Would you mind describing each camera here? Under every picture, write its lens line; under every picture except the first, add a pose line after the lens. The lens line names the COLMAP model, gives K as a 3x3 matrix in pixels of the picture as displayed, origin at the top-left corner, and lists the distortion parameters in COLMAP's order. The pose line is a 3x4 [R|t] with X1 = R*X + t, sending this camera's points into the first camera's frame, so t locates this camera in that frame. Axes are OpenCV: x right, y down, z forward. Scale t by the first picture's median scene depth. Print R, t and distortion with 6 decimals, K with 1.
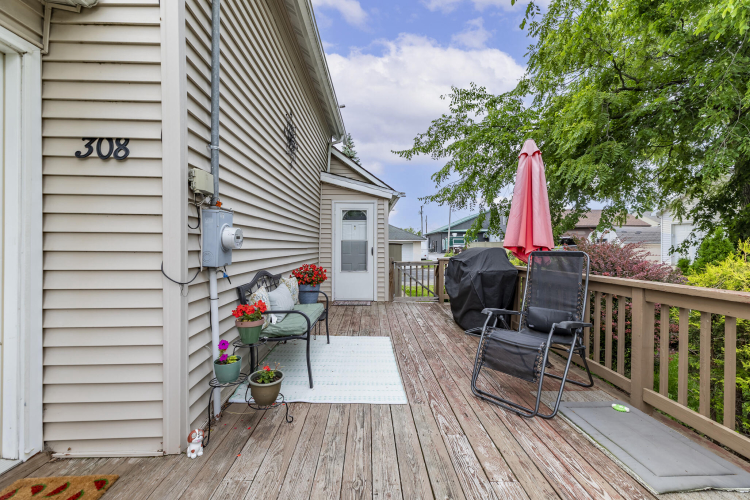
lens RADIAL K [[332.8, 0, 377.9], [0, 332.8, 245.9], [0, 0, 1]] dist [0.020144, -0.008746]
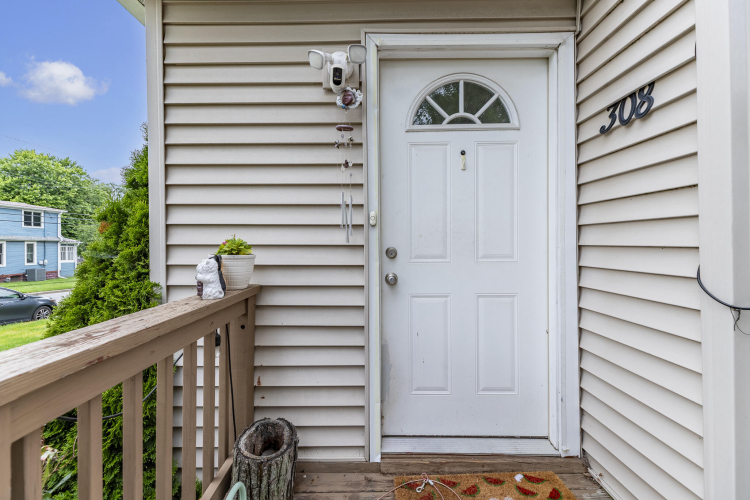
lens RADIAL K [[332.8, 0, 377.9], [0, 332.8, 245.9], [0, 0, 1]] dist [0.020144, -0.008746]
pose [[-0.031882, 0.003011, -0.999487, -0.019893], [0.007908, 0.999965, 0.002761, 0.004557], [0.999460, -0.007816, -0.031905, 0.239220]]
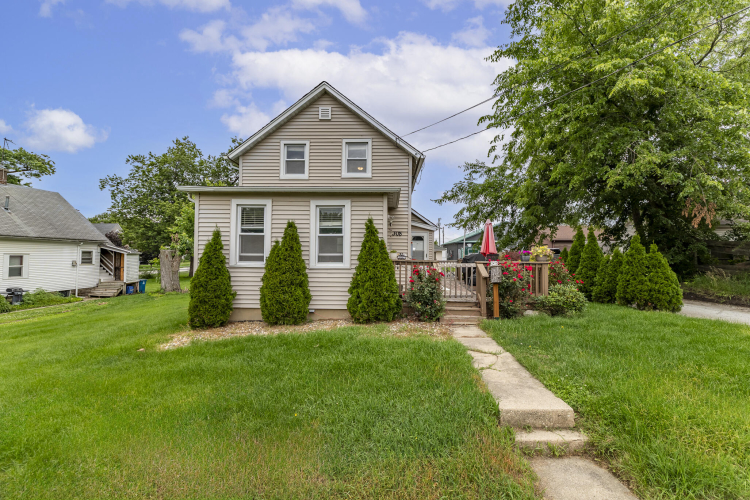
lens RADIAL K [[332.8, 0, 377.9], [0, 332.8, 245.9], [0, 0, 1]] dist [0.020144, -0.008746]
pose [[0.998973, 0.006312, -0.044867, -0.456941], [-0.007519, 0.999613, -0.026780, 0.027858], [0.044681, 0.027090, 0.998634, -2.245955]]
